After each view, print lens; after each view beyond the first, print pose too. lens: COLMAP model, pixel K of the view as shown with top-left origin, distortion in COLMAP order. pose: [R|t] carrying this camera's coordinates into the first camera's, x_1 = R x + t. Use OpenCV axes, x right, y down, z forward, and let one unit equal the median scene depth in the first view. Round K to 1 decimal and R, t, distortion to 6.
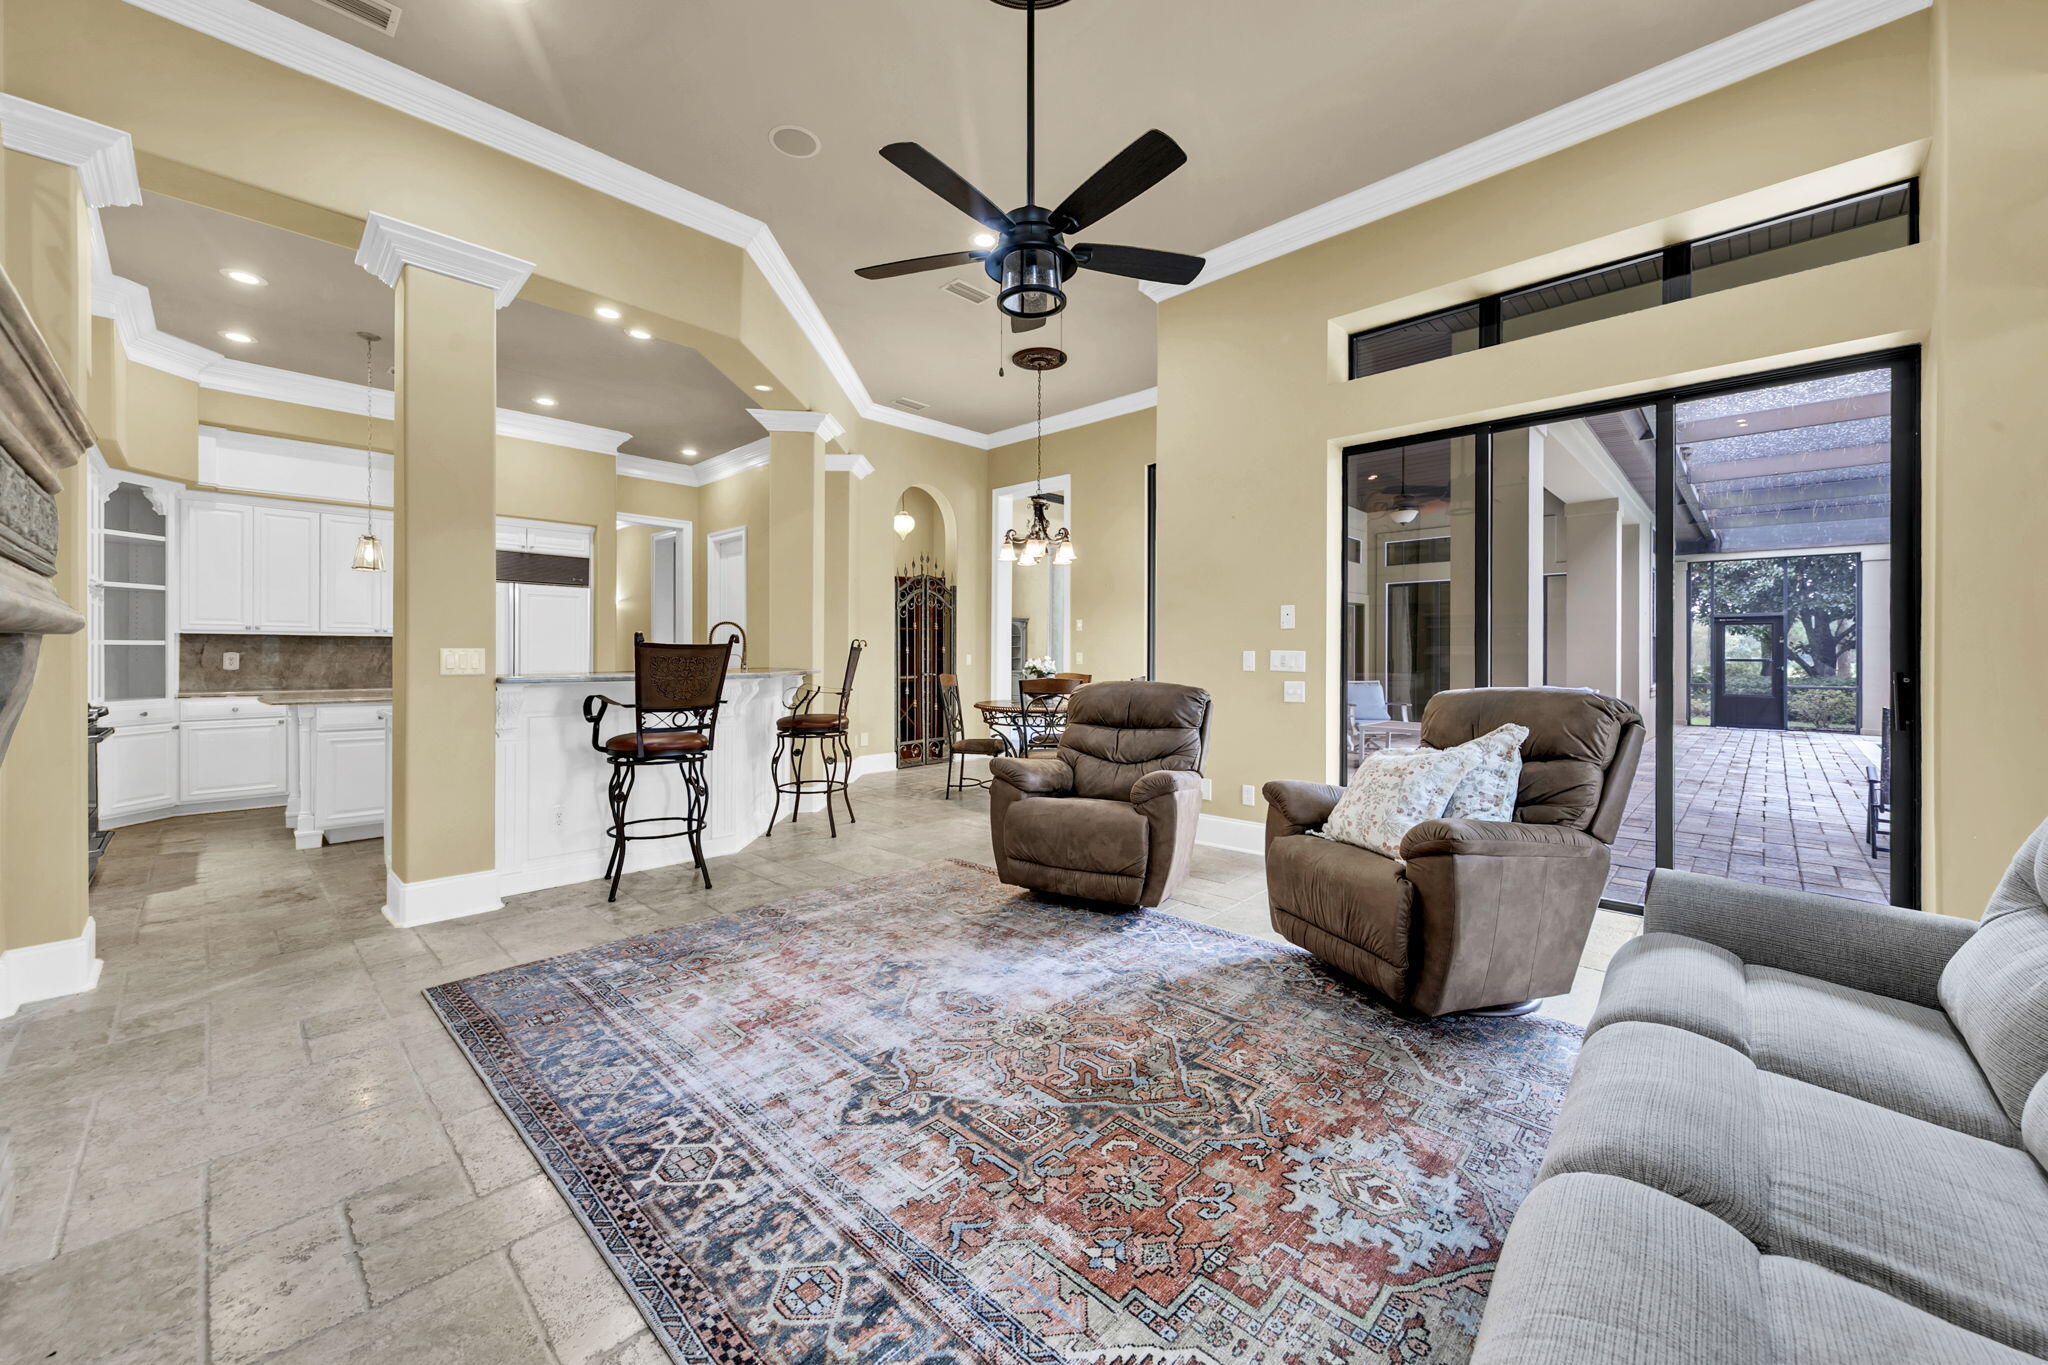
lens RADIAL K [[779.3, 0, 1025.5], [0, 779.3, 664.1], [0, 0, 1]] dist [-0.001336, -0.000106]
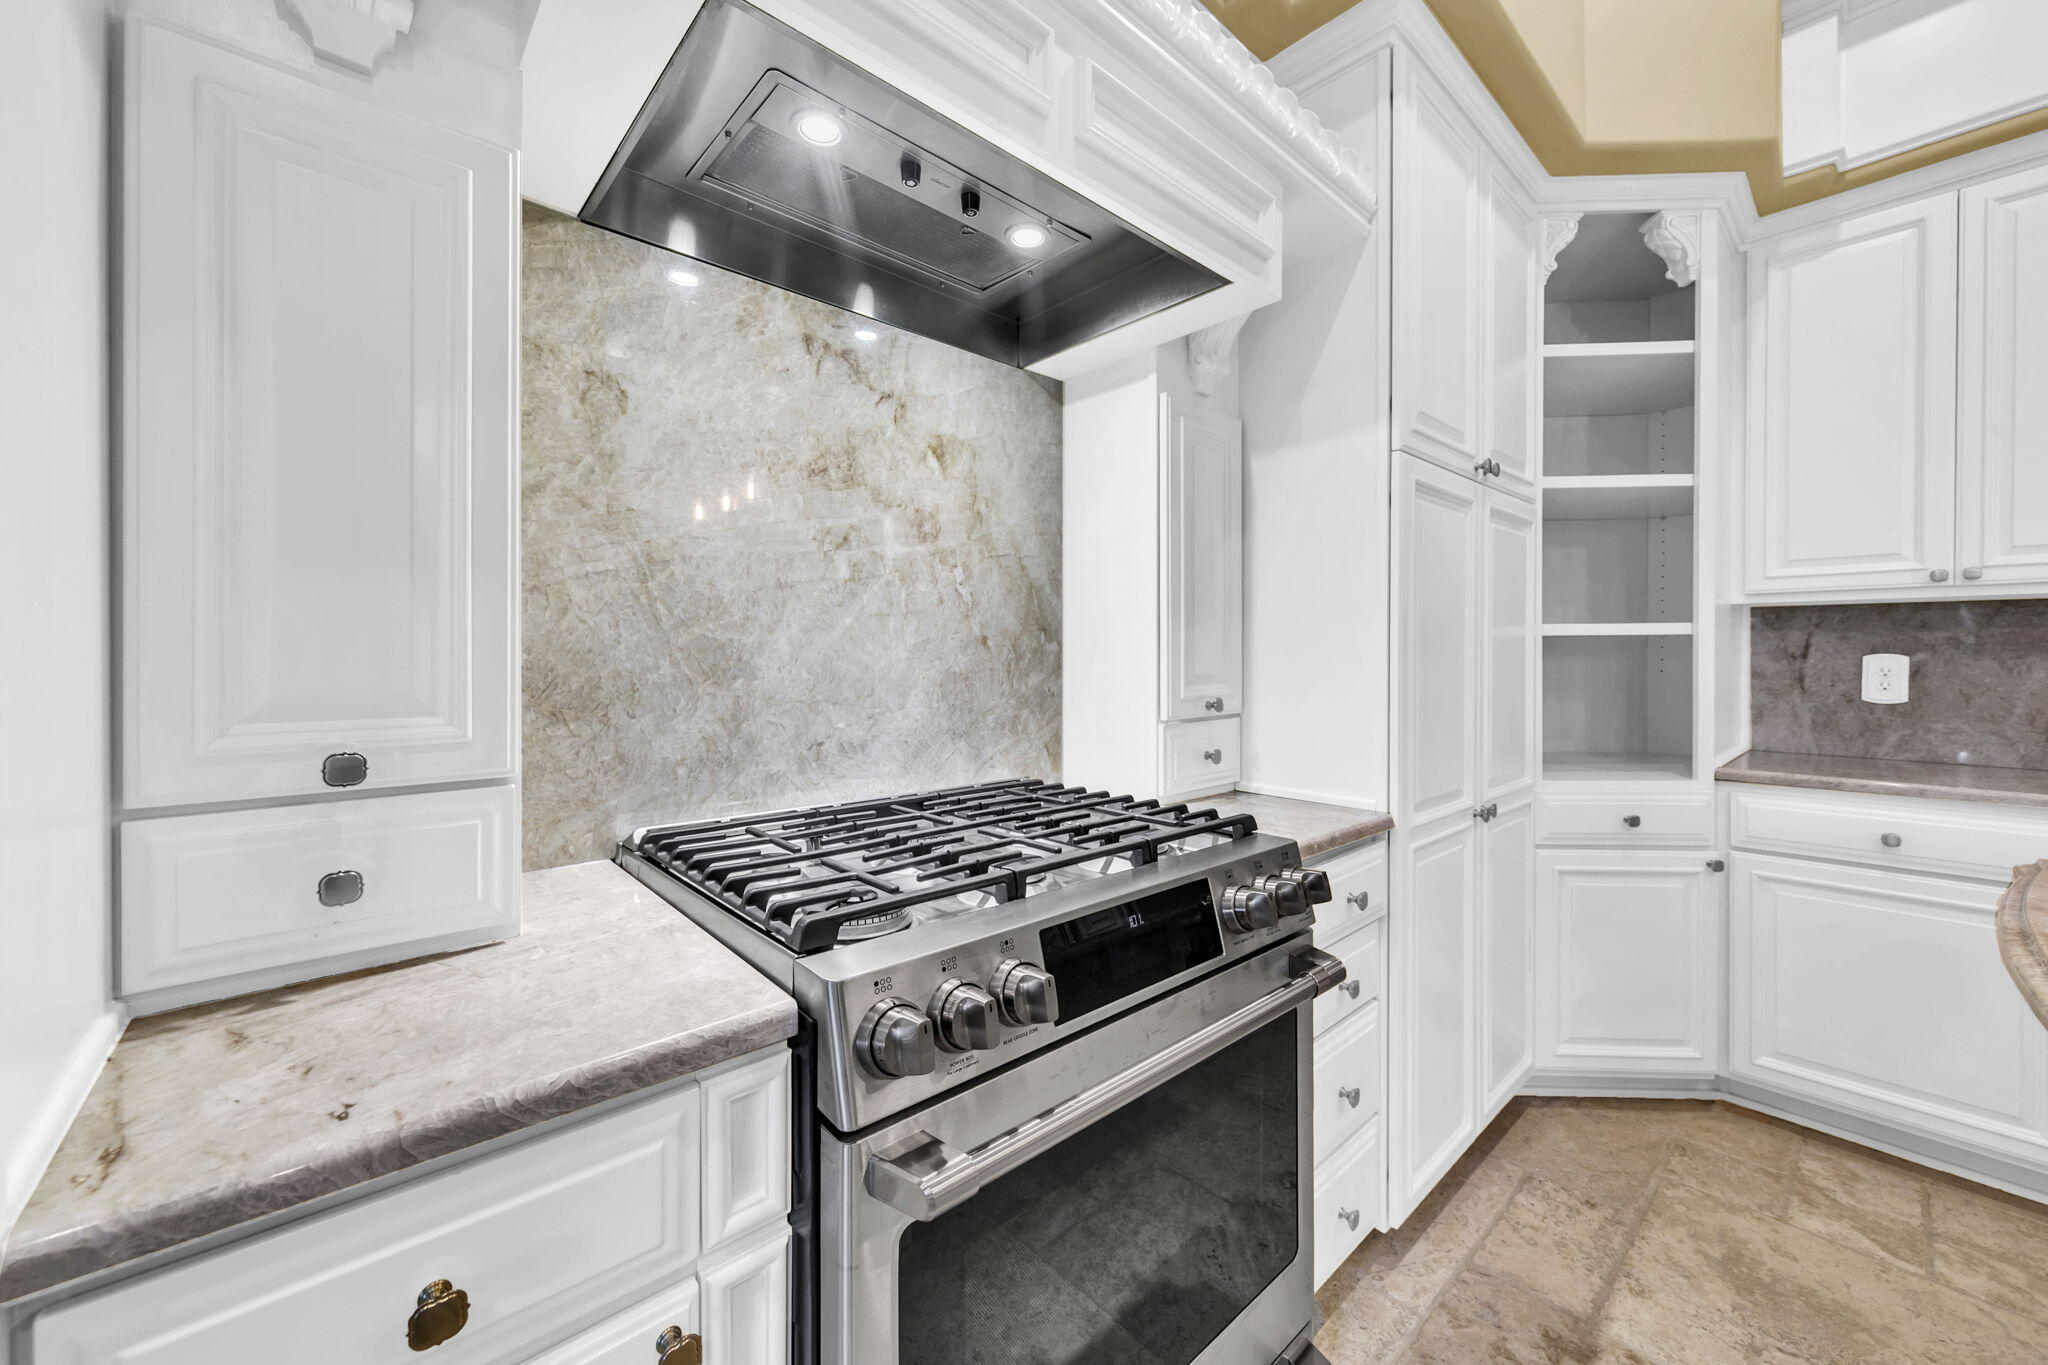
lens RADIAL K [[779.3, 0, 1031.5], [0, 779.3, 652.2], [0, 0, 1]] dist [-0.001336, -0.000106]
pose [[-0.078432, -0.001241, -0.996919, -0.685463], [-0.013494, 0.999909, -0.000183, -0.011905], [0.996828, 0.013438, -0.078442, 0.688282]]
